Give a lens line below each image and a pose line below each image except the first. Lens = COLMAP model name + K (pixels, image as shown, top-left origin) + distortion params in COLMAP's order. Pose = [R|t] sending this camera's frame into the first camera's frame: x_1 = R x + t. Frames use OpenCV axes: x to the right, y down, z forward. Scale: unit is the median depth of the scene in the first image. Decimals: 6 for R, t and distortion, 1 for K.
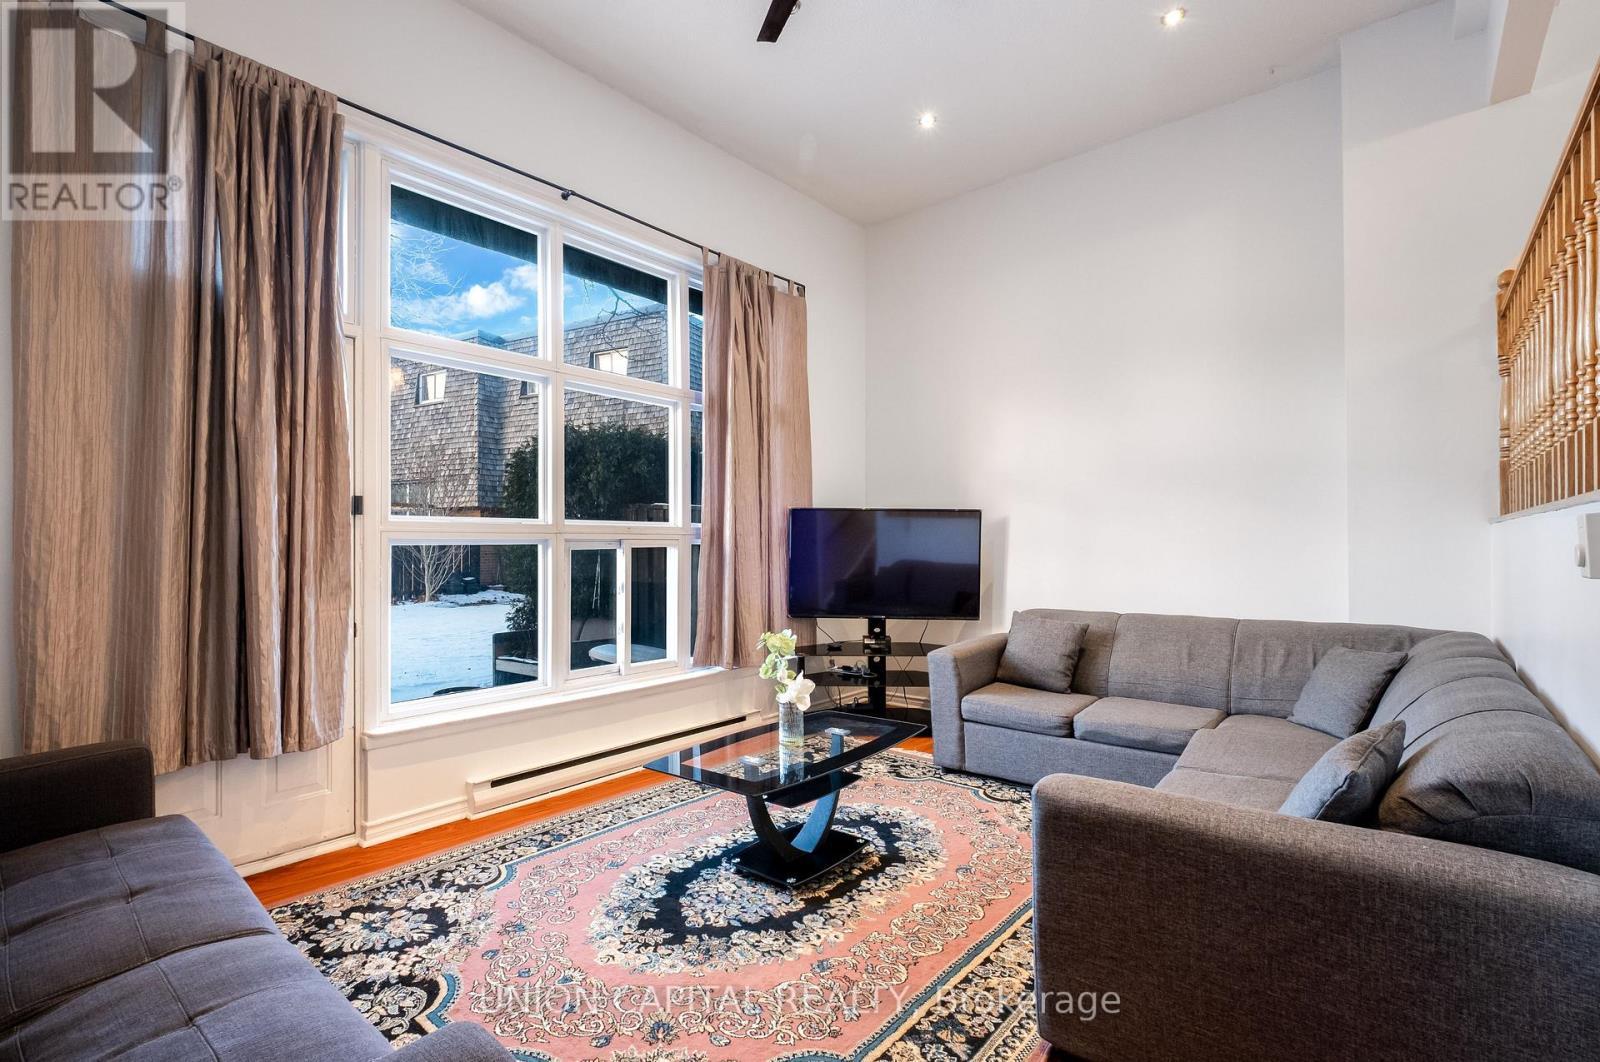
lens RADIAL K [[717.7, 0, 788.6], [0, 717.7, 534.3], [0, 0, 1]] dist [-0.003697, -0.000249]
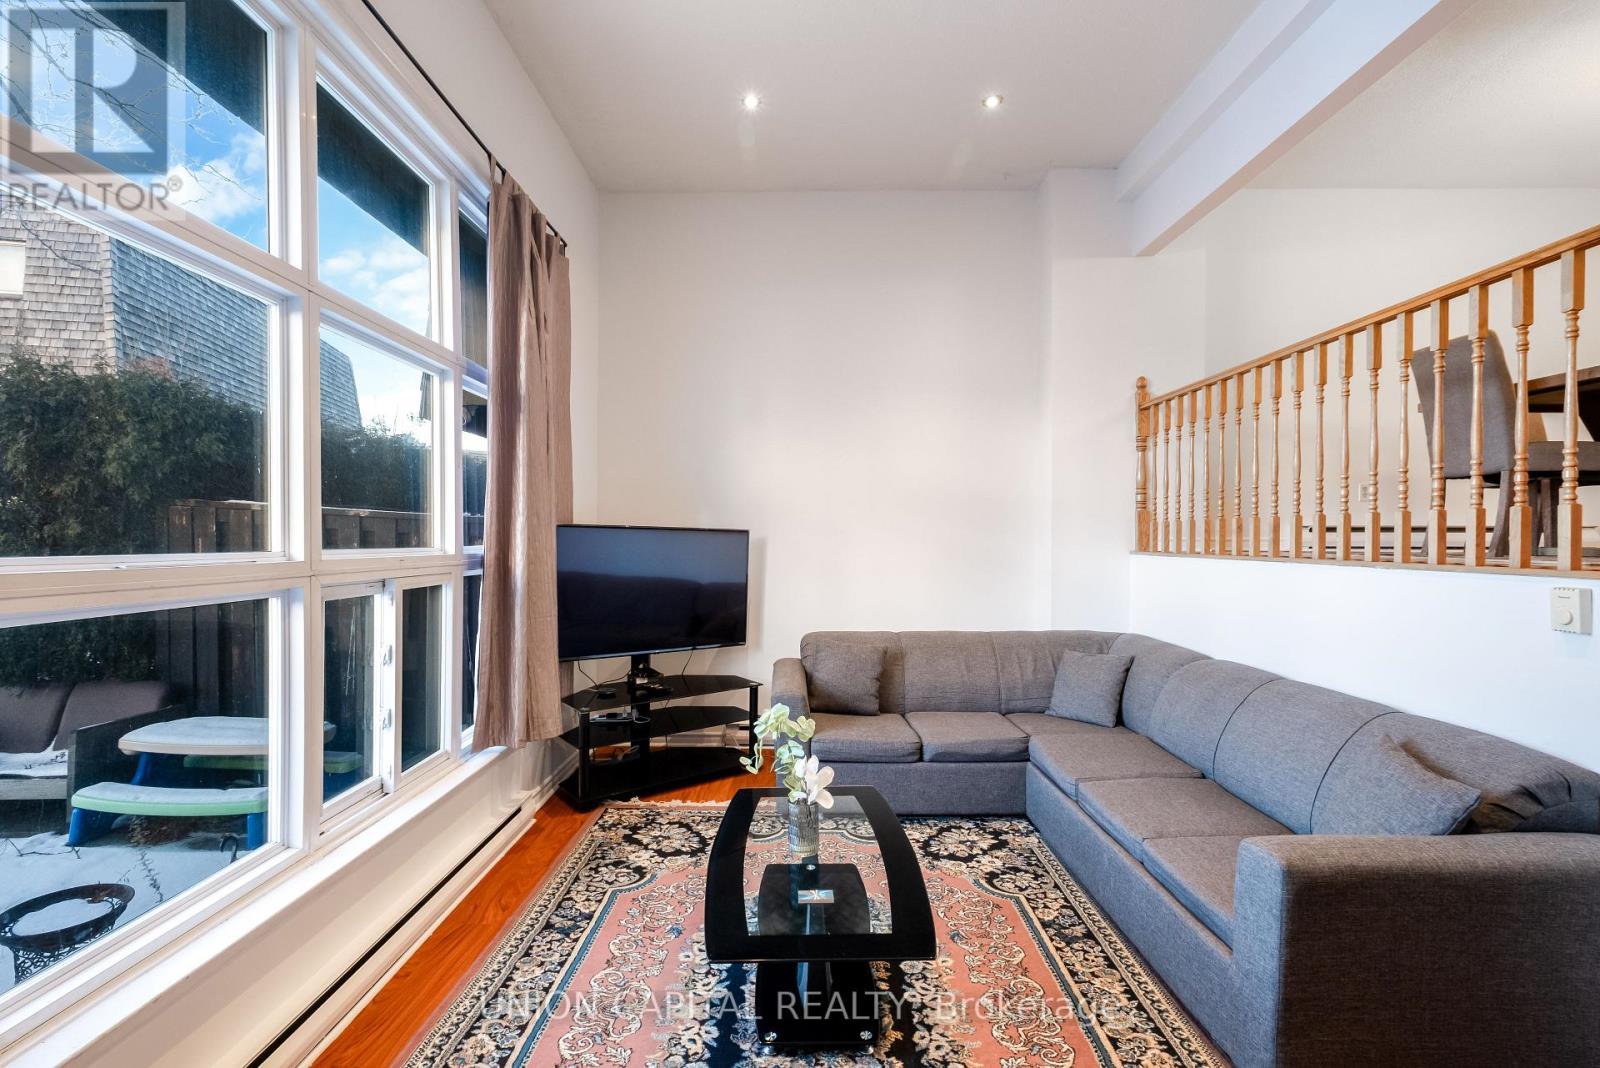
lens RADIAL K [[717.7, 0, 788.6], [0, 717.7, 537.3], [0, 0, 1]] dist [-0.003697, -0.000249]
pose [[-0.779911, 0.006017, -0.625862, 0.542165], [0.009609, 0.999951, -0.002361, -0.064260], [0.625817, -0.007855, -0.779930, 1.690896]]
